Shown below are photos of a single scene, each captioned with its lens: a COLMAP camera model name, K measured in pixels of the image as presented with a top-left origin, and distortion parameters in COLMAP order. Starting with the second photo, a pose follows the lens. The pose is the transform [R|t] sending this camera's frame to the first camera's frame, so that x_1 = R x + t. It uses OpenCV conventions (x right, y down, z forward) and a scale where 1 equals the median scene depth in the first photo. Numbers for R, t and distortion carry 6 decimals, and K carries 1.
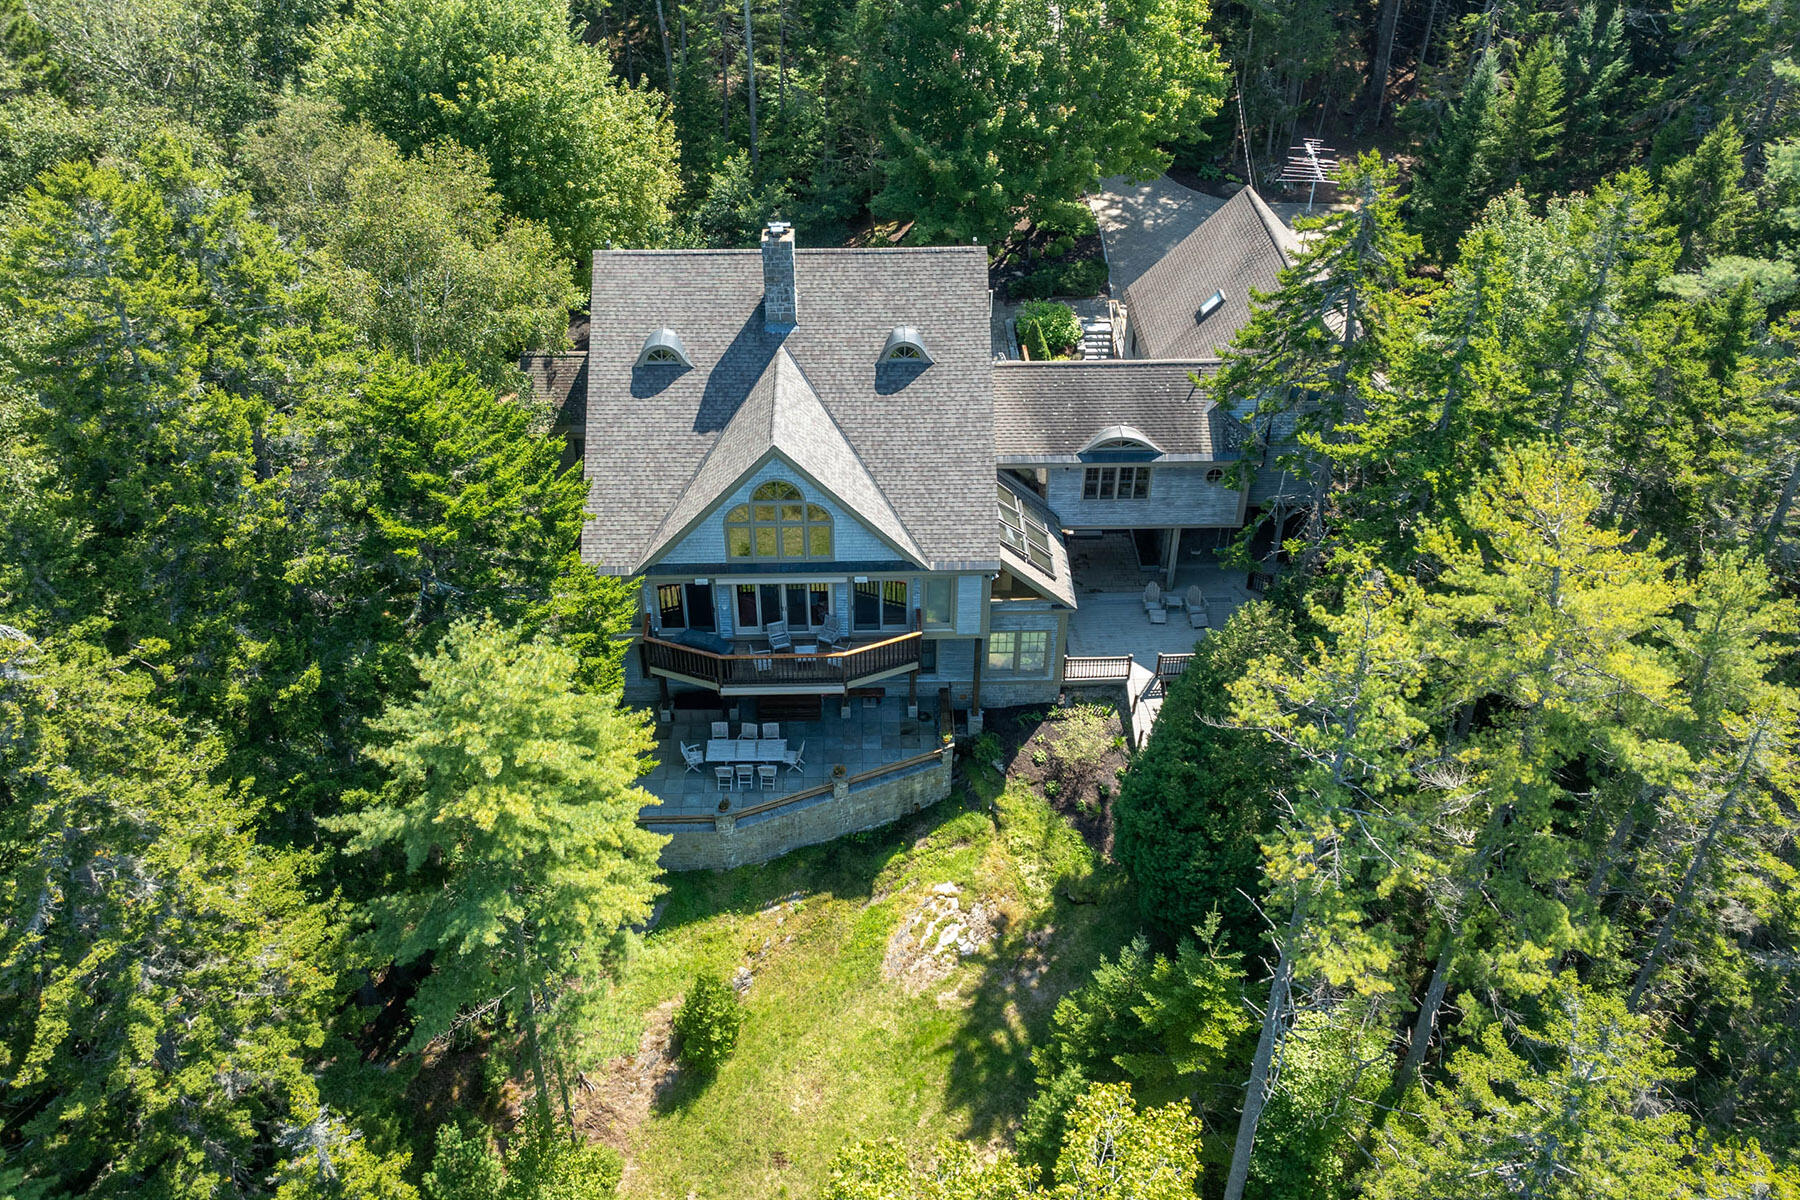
lens RADIAL K [[1473.2, 0, 891.2], [0, 1473.2, 601.6], [0, 0, 1]] dist [-0.012306, -0.007413]
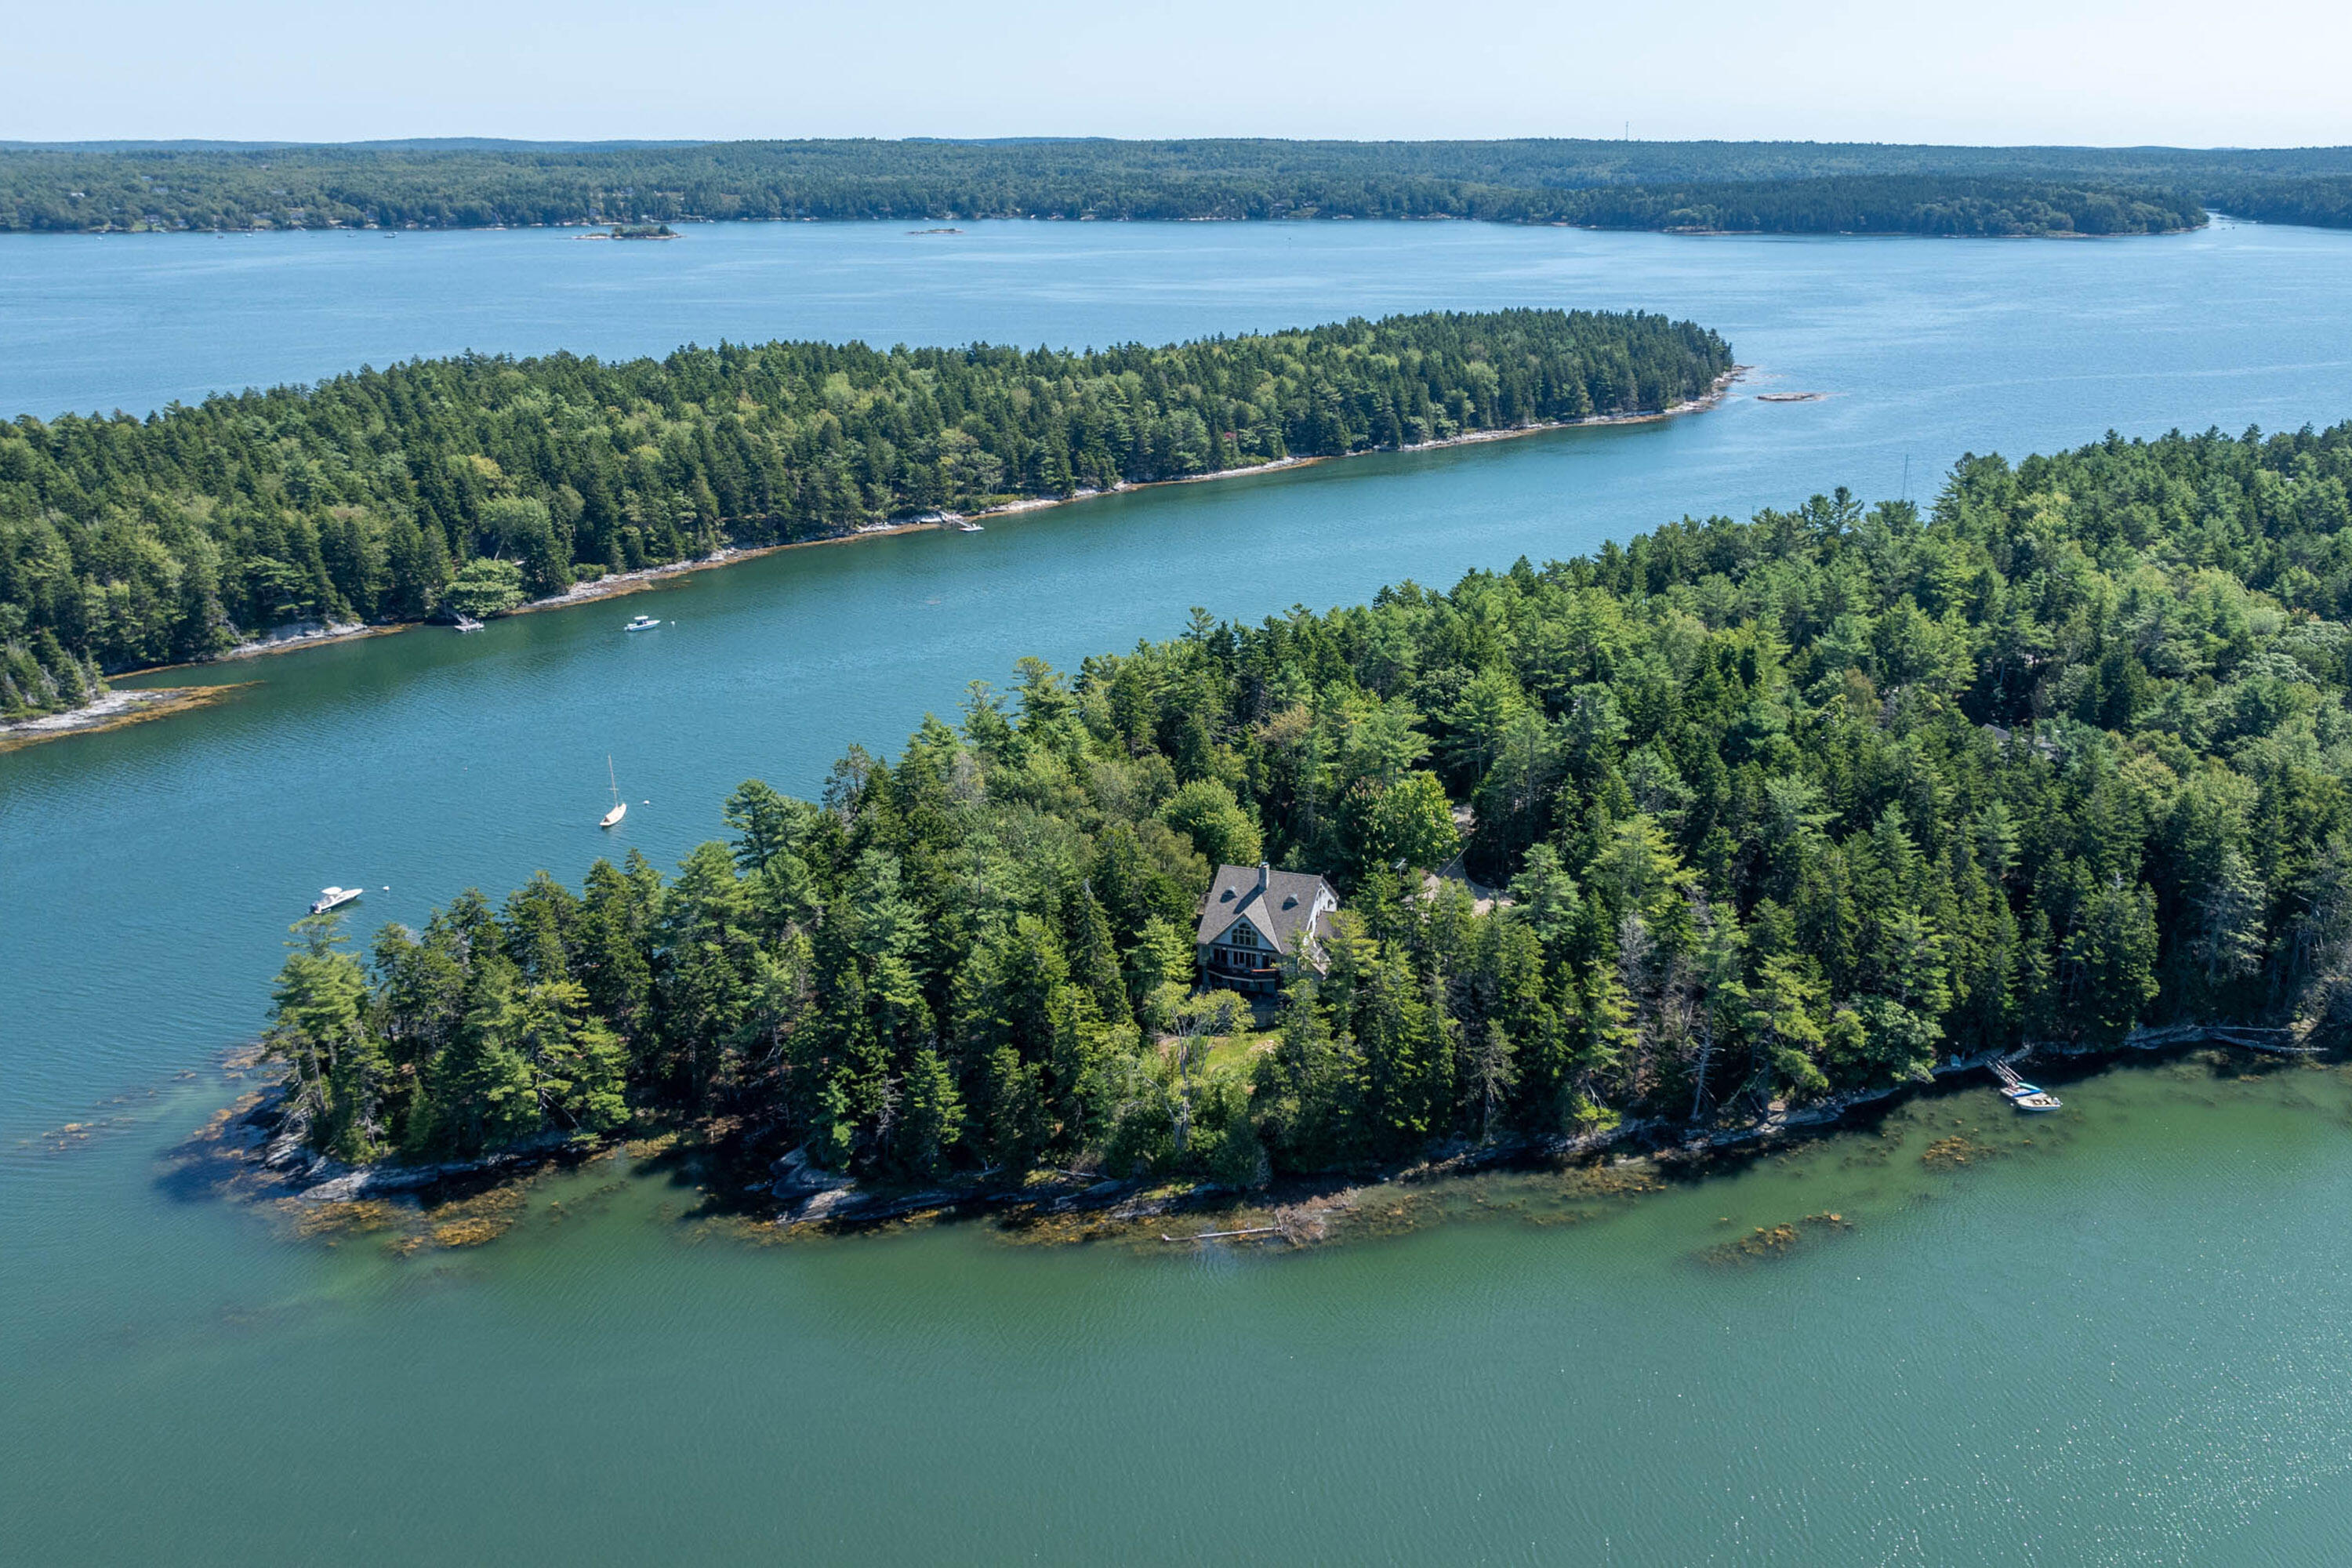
lens RADIAL K [[1925.0, 0, 1176.0], [0, 1925.0, 782.3], [0, 0, 1]] dist [-0.012306, -0.007413]
pose [[0.922131, 0.102868, -0.372950, 1.511658], [-0.221553, 0.930688, -0.291090, 1.023964], [0.317156, 0.351051, 0.881008, -3.444860]]
